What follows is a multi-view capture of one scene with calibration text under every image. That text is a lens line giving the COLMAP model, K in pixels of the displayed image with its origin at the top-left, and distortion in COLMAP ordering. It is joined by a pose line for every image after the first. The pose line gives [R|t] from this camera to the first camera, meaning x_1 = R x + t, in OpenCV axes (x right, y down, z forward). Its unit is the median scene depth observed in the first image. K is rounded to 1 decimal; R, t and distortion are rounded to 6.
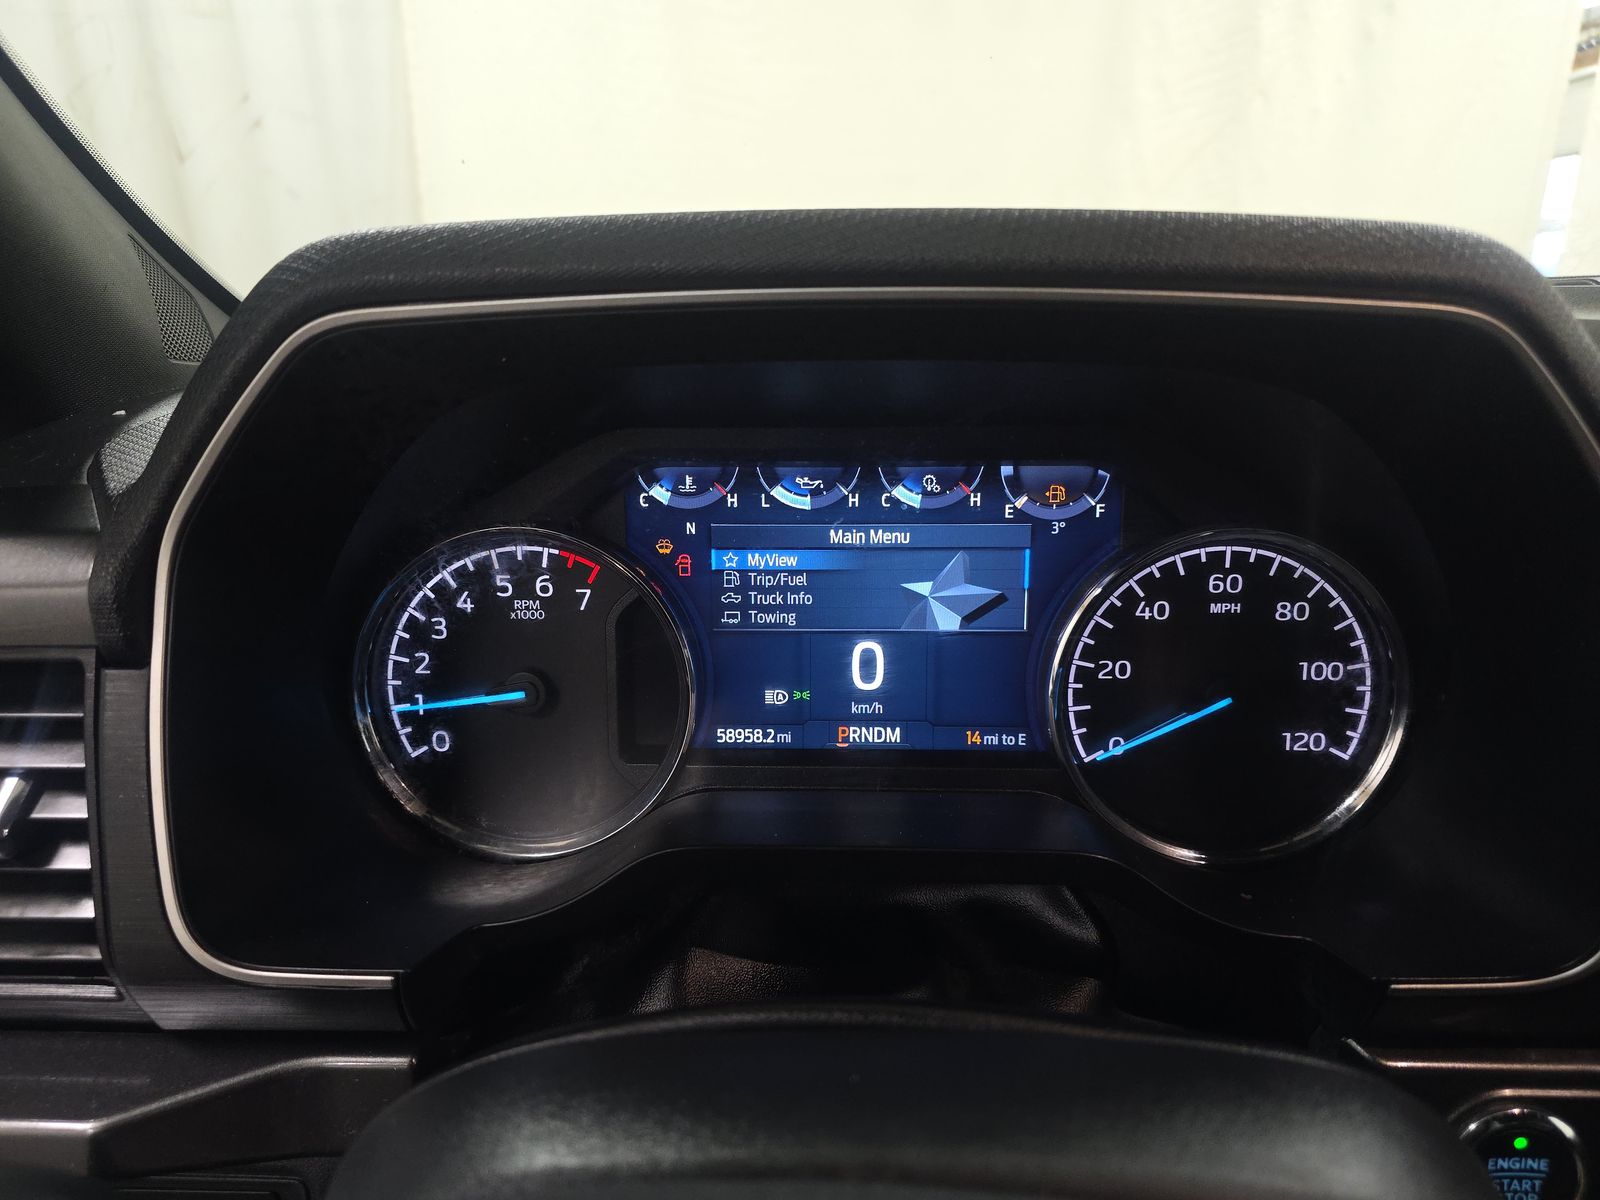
lens RADIAL K [[1079.4, 0, 782.6], [0, 1079.4, 628.5], [0, 0, 1]] dist [0.039674, -0.034111]
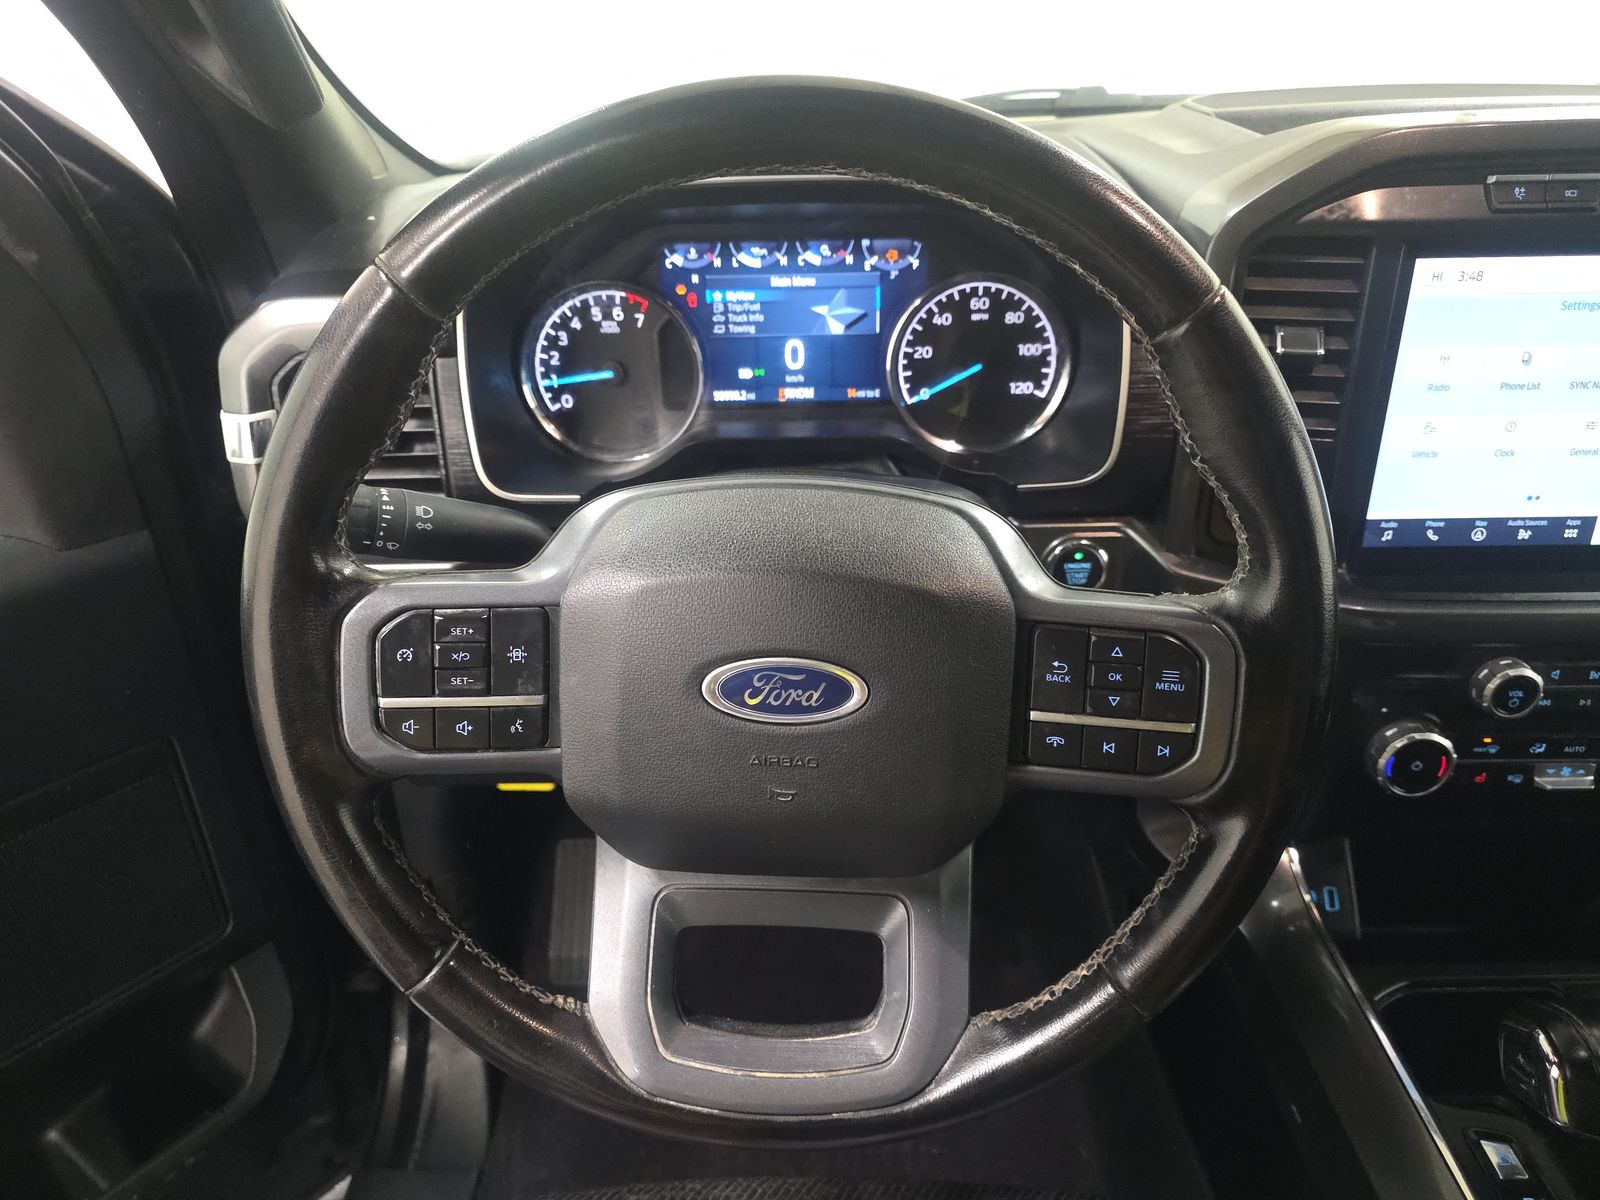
lens RADIAL K [[1079.4, 0, 802.1], [0, 1079.4, 603.3], [0, 0, 1]] dist [0.039674, -0.034111]
pose [[0.998856, -0.033921, 0.033701, 0.015662], [0.025371, 0.973381, 0.227785, 0.028872], [-0.040530, -0.226669, 0.973128, -0.932758]]
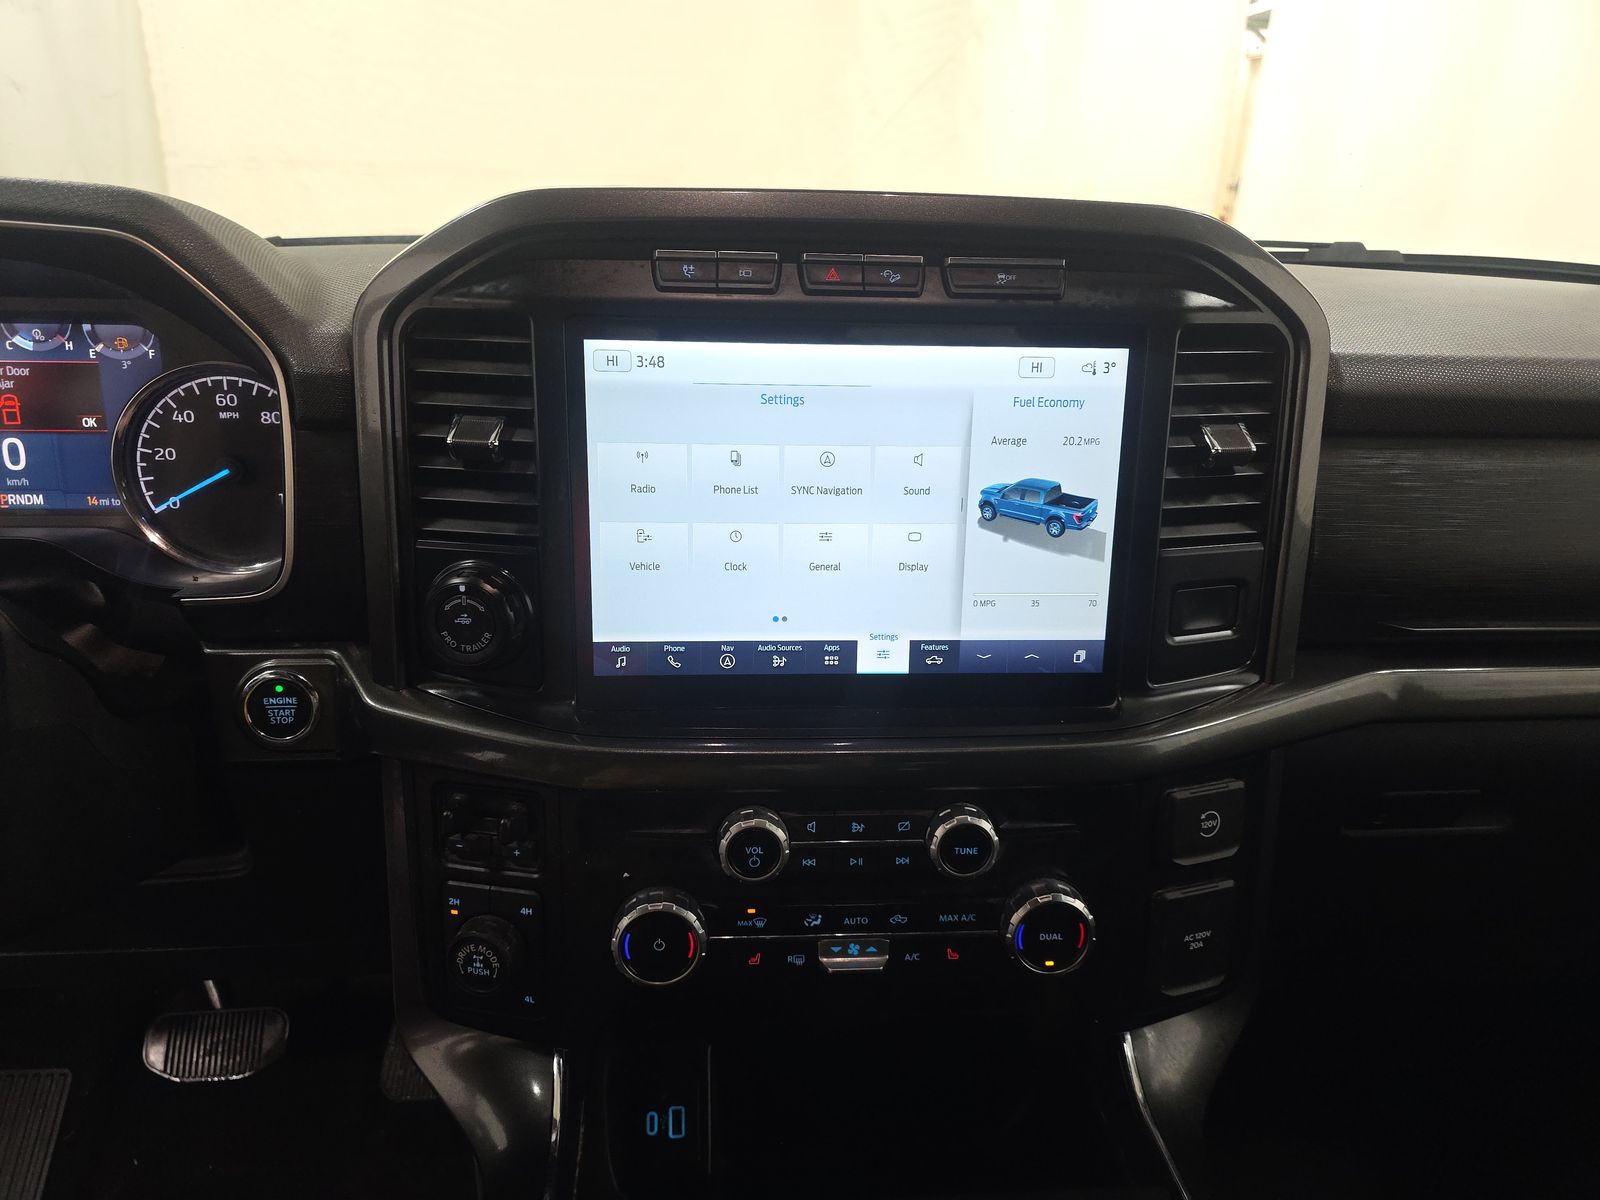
lens RADIAL K [[1079.4, 0, 787.6], [0, 1079.4, 603.8], [0, 0, 1]] dist [0.039674, -0.034111]
pose [[0.991533, -0.015449, 0.128932, 1.011011], [0.009072, 0.998713, 0.049901, 0.187812], [-0.129537, -0.048309, 0.990397, -0.735841]]
